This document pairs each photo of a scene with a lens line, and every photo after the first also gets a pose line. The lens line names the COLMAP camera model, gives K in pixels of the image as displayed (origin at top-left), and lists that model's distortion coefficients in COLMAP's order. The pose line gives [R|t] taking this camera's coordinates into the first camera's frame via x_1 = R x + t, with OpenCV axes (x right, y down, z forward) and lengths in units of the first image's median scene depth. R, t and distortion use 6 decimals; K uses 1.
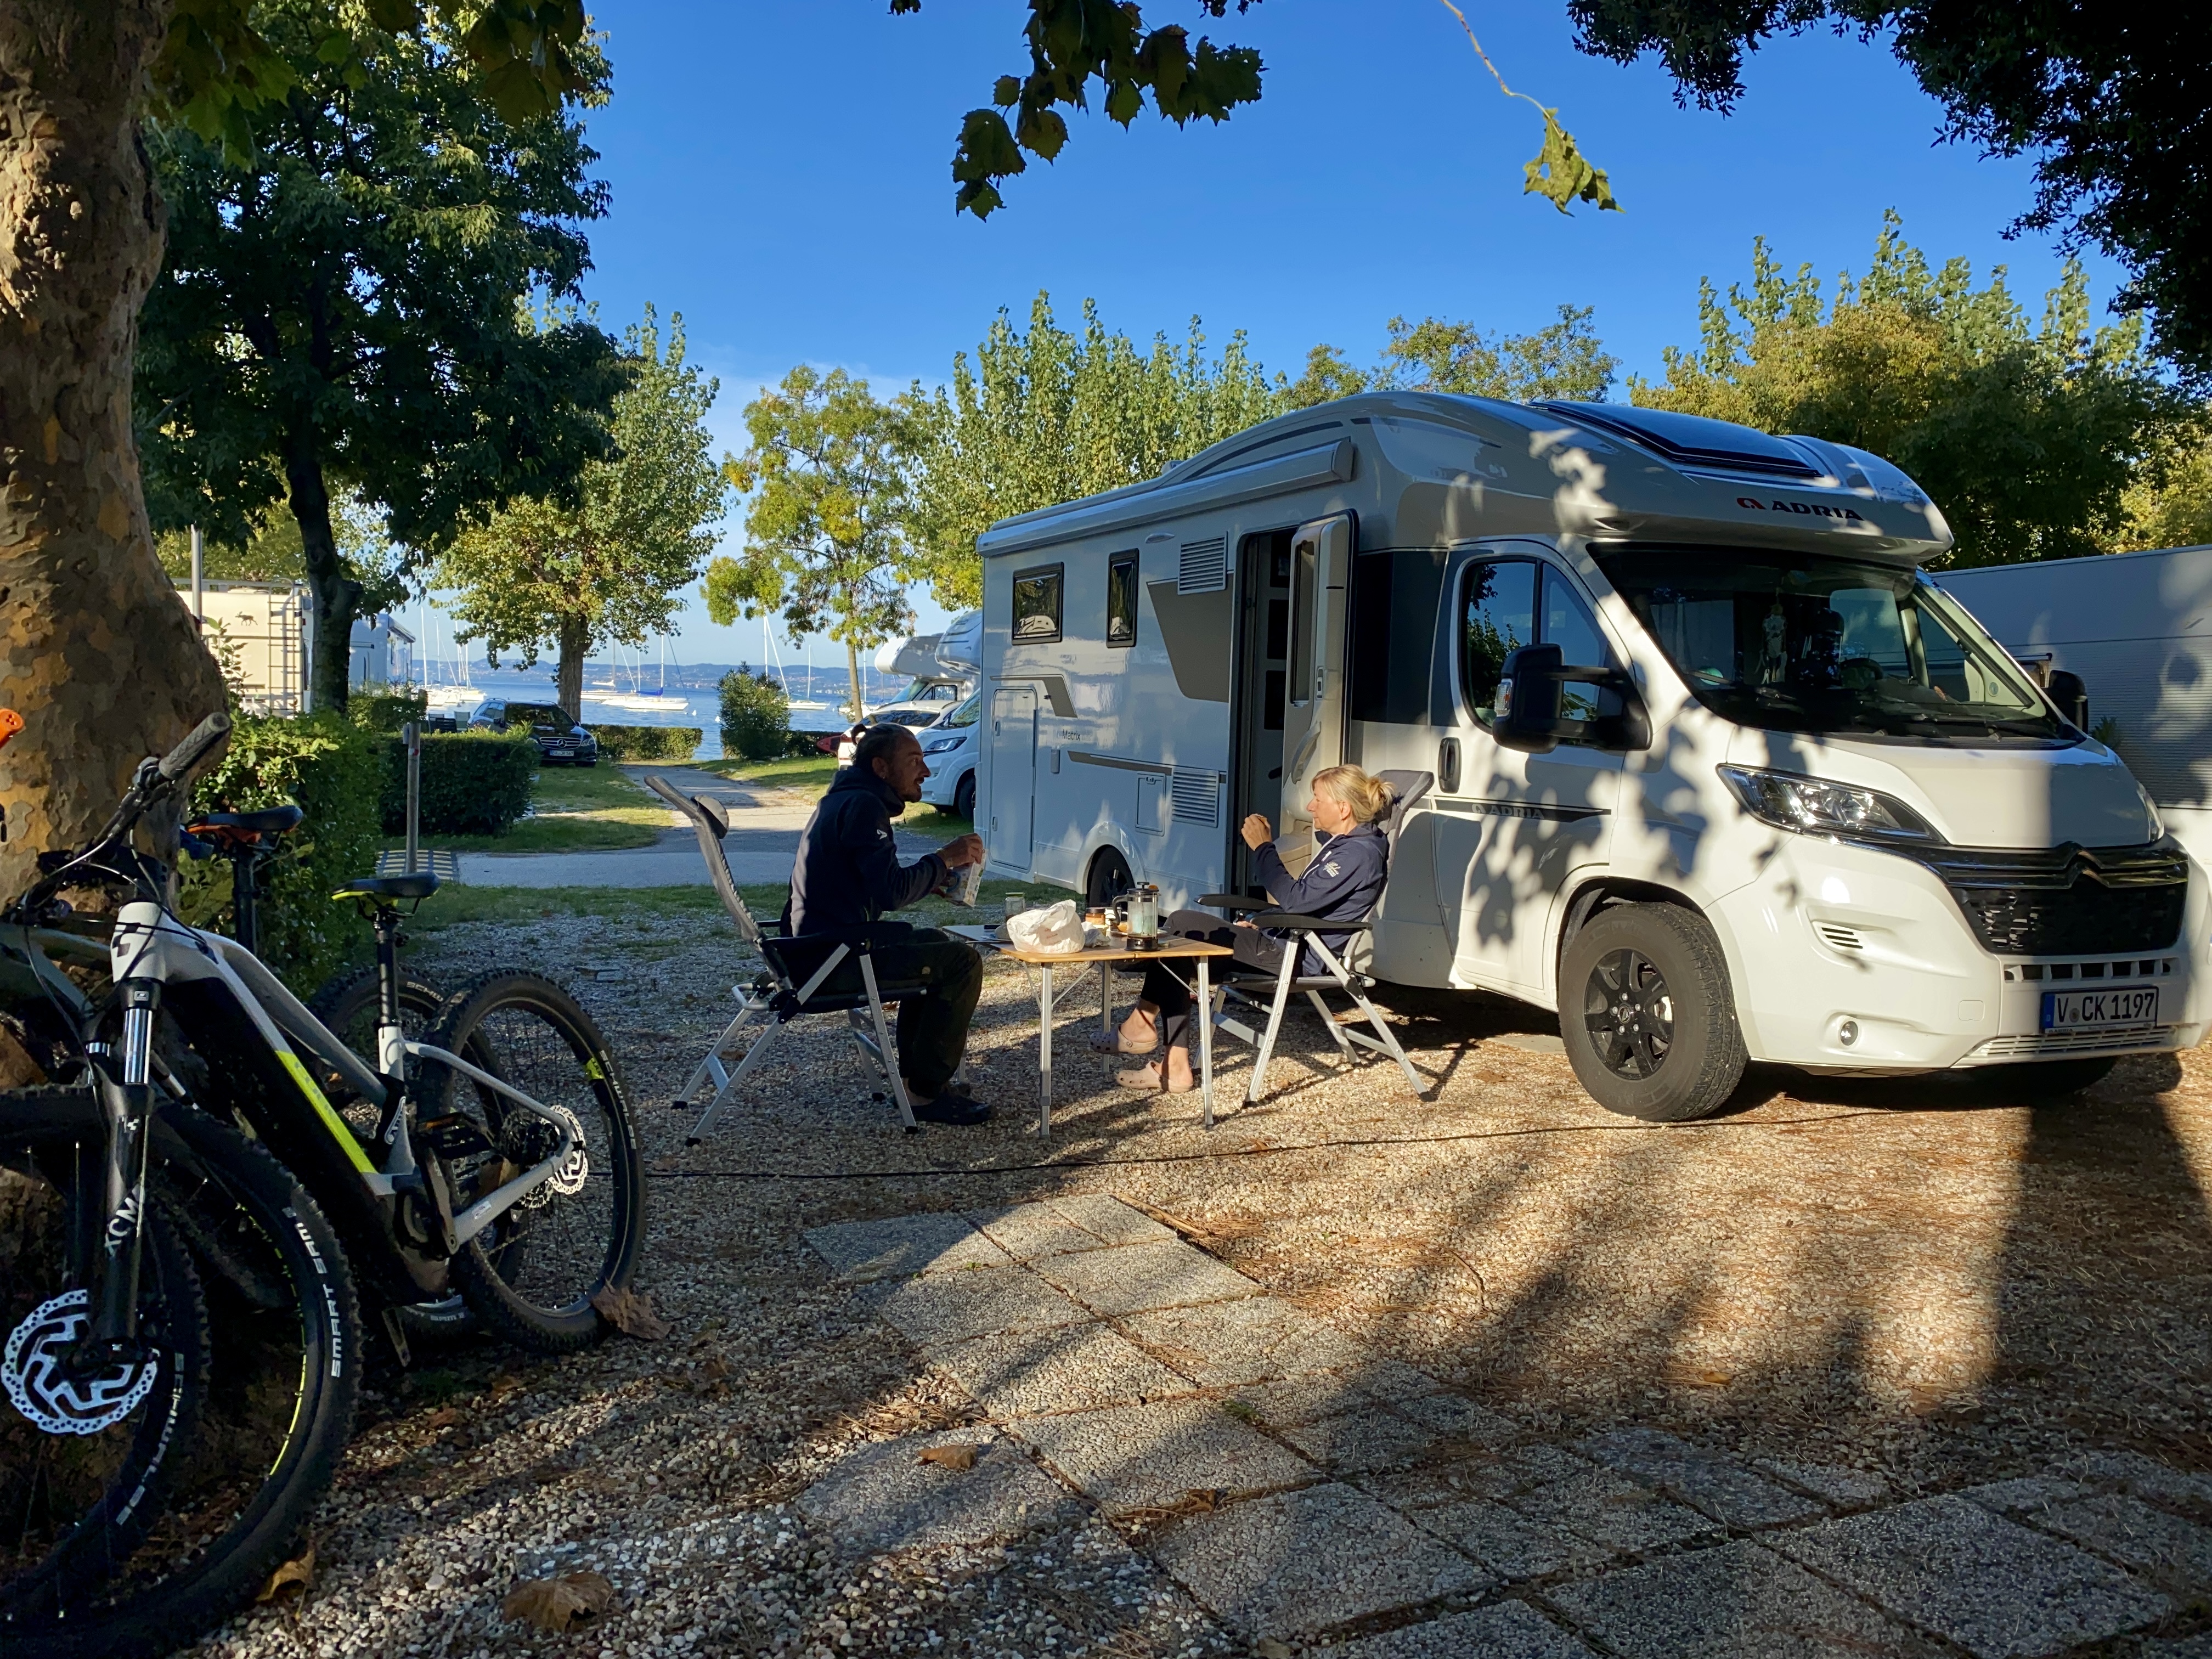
lens RADIAL K [[1675.3, 0, 1109.4], [0, 1675.3, 834.2], [0, 0, 1]] dist [0.048943, 0.000584]
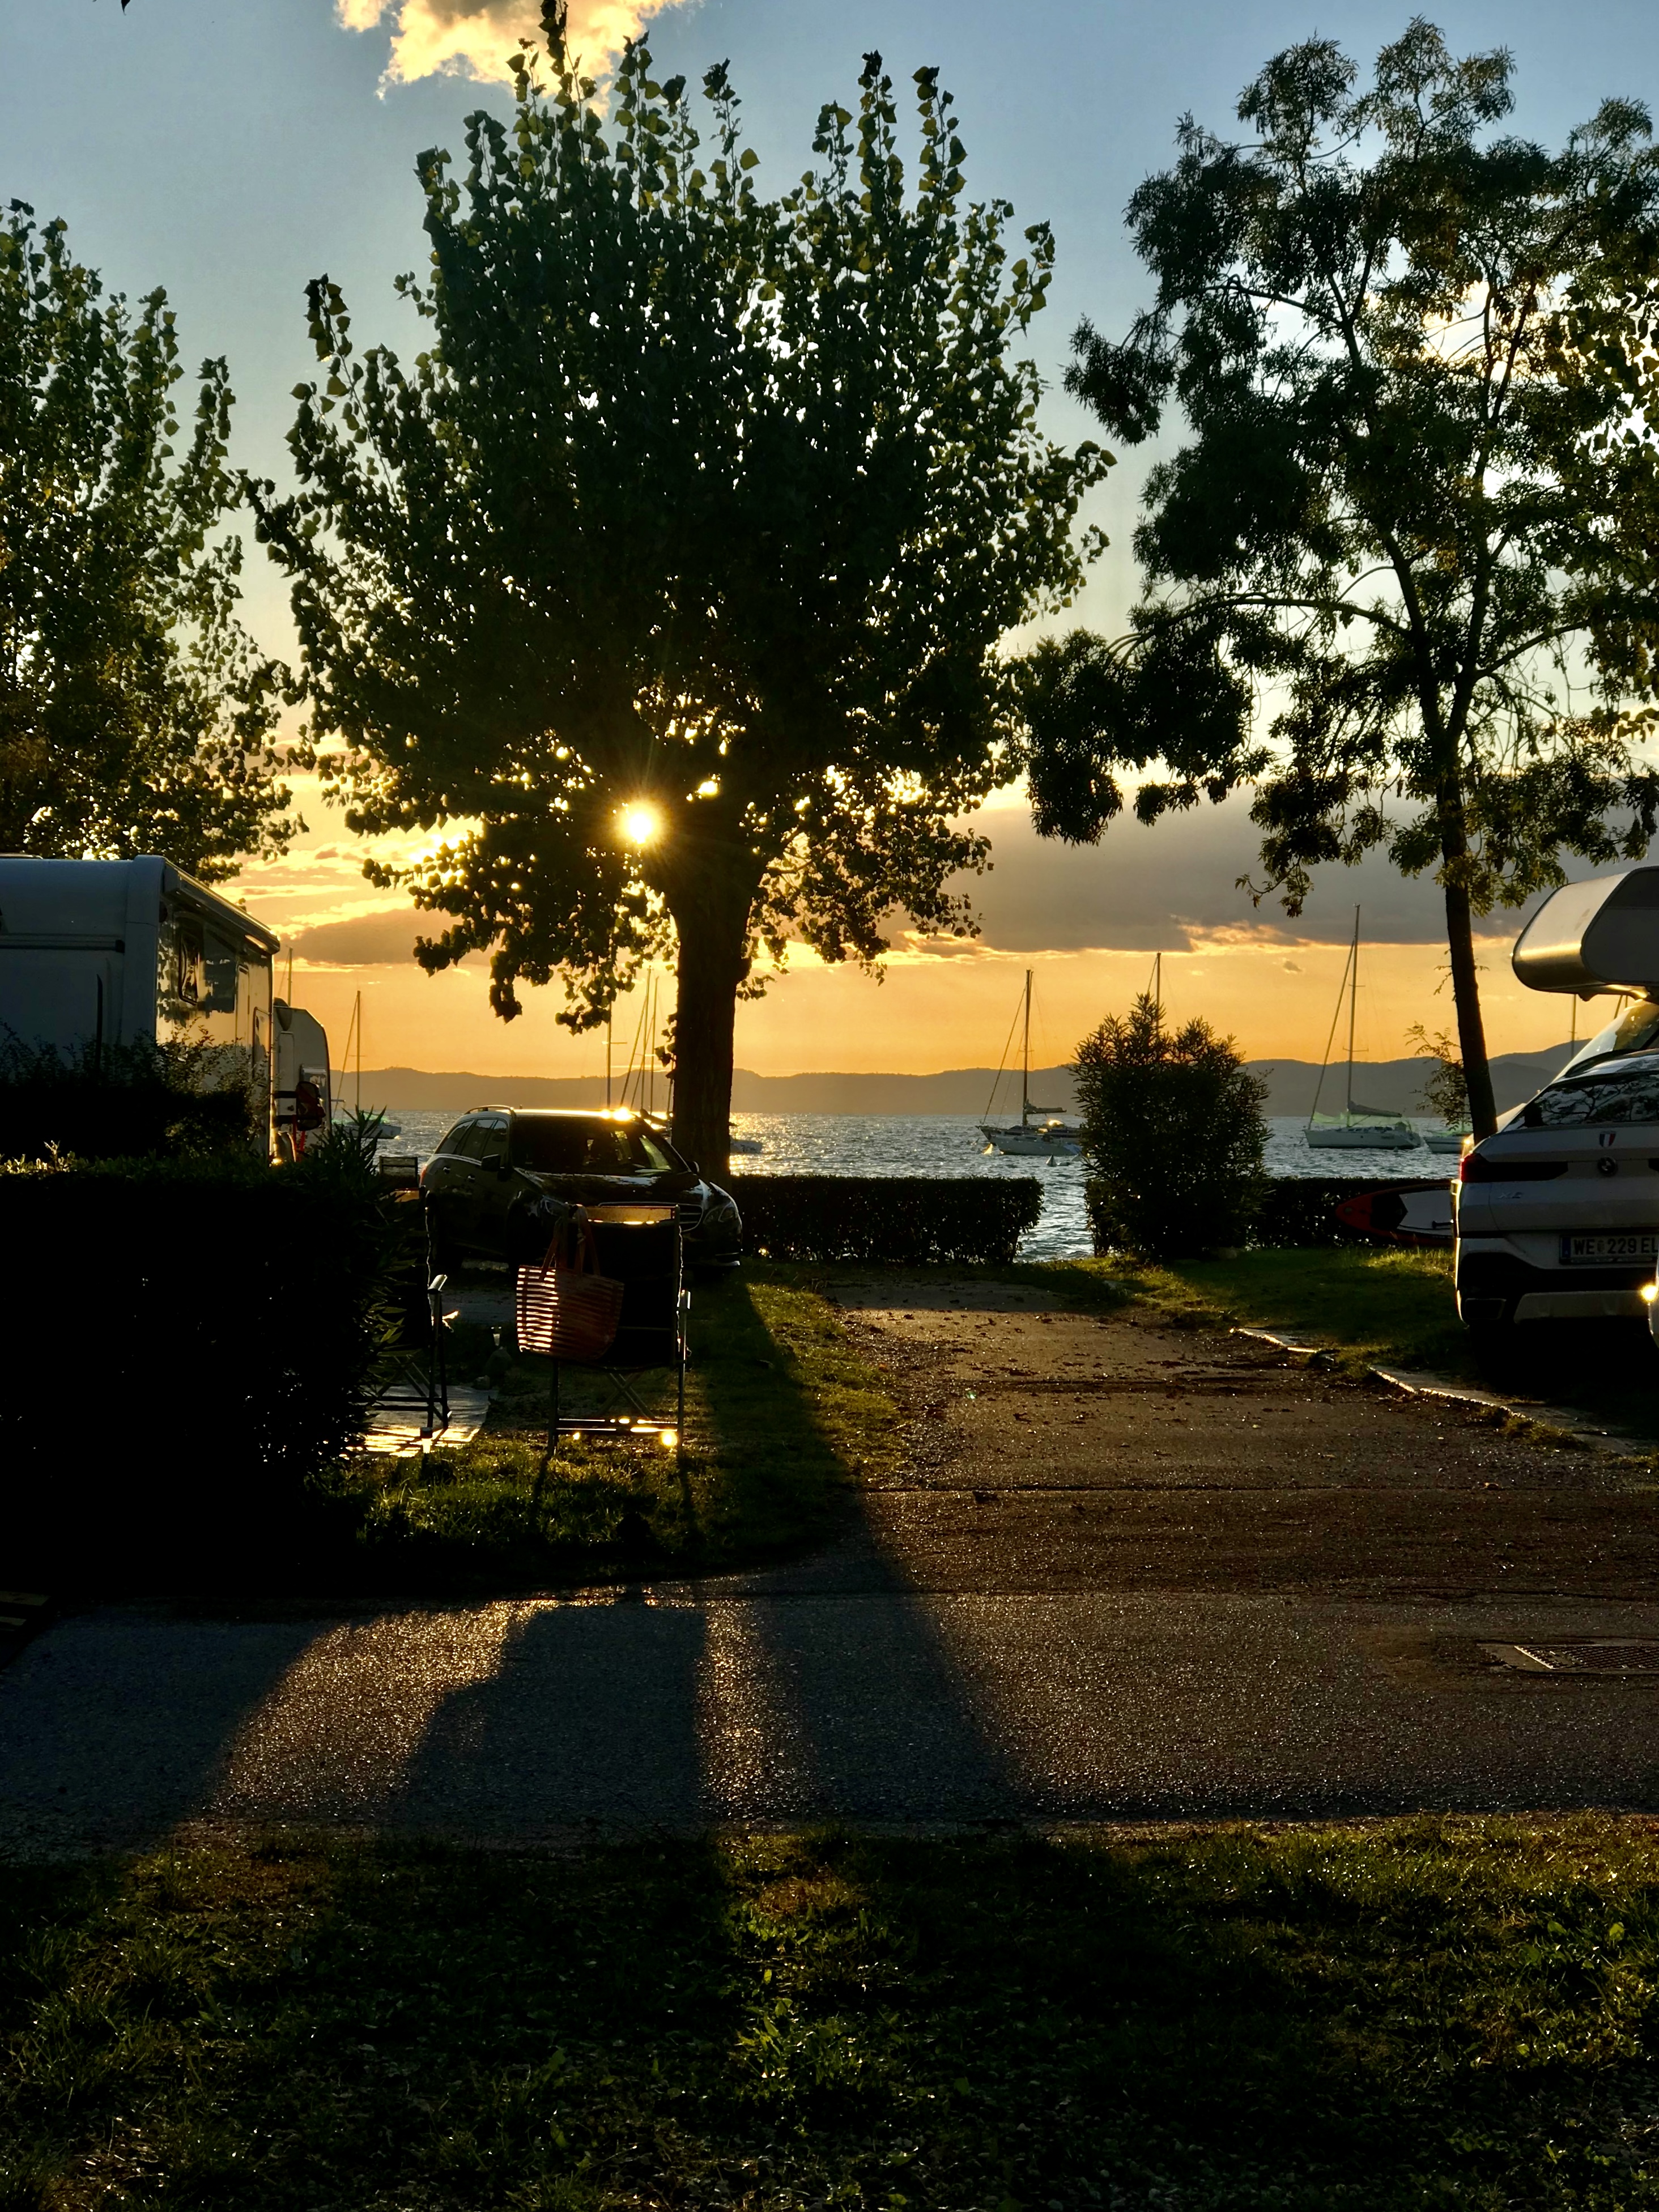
lens RADIAL K [[3689.5, 0, 828.4], [0, 3689.5, 1120.4], [0, 0, 1]] dist [0.059876, 0.000000]
pose [[0.955198, -0.030093, -0.294433, -0.060523], [0.005930, 0.996564, -0.082618, -0.009498], [0.295907, 0.077171, 0.952094, 0.284795]]
